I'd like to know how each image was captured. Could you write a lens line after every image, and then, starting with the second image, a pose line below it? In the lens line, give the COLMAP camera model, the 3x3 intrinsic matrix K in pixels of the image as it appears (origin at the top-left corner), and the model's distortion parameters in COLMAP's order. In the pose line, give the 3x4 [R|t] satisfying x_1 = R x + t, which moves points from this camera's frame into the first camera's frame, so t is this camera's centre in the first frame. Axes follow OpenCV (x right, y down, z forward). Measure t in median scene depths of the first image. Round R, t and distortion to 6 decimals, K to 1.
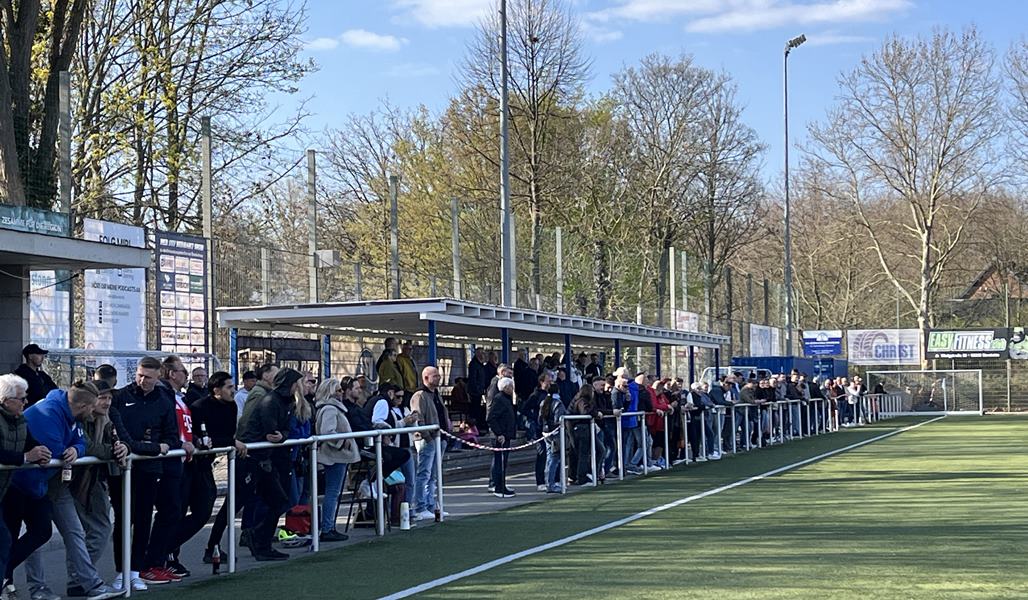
lens RADIAL K [[2046.1, 0, 516.0], [0, 2046.1, 319.9], [0, 0, 1]] dist [0.158032, -0.231446]
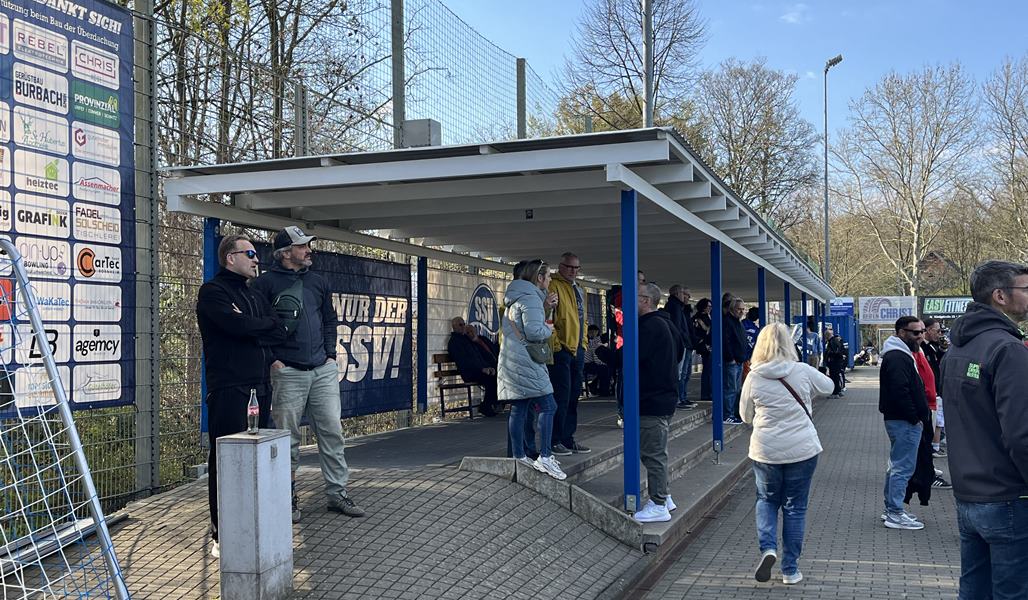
lens RADIAL K [[1123.1, 0, 514.0], [0, 1123.1, 300.0], [0, 0, 1]] dist [0.000302, 0.000992]
pose [[0.998809, 0.004432, -0.048590, -0.044656], [-0.004519, 0.999988, -0.001678, 0.020192], [0.048582, 0.001896, 0.998817, 0.629400]]
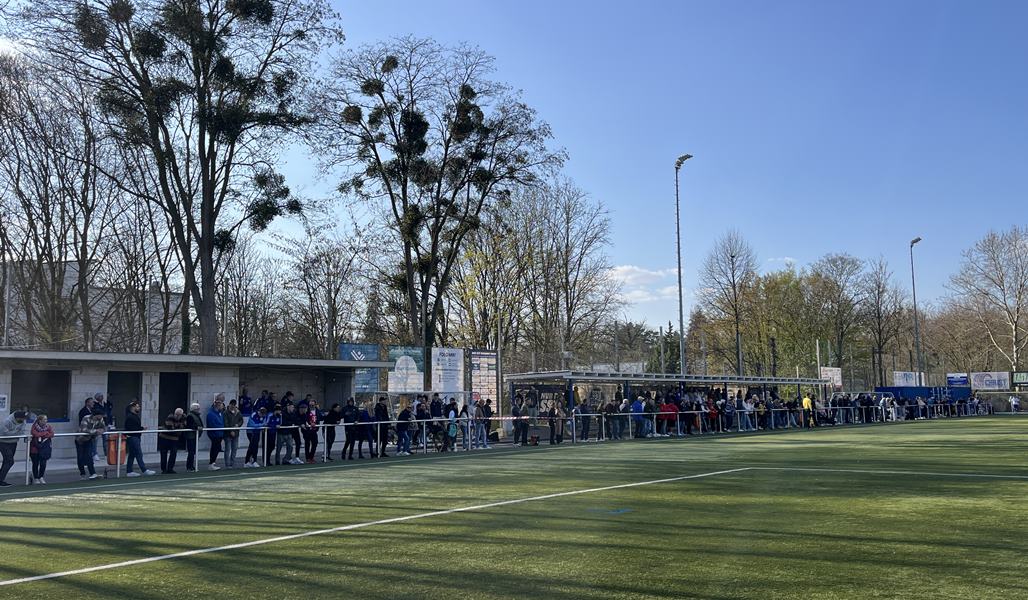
lens RADIAL K [[907.1, 0, 515.4], [0, 907.1, 304.4], [0, 0, 1]] dist [0.067058, -0.013353]
pose [[0.896214, -0.048411, -0.440972, 0.360015], [0.018051, 0.997184, -0.072788, -0.009683], [0.443254, 0.057274, 0.894565, -0.102295]]
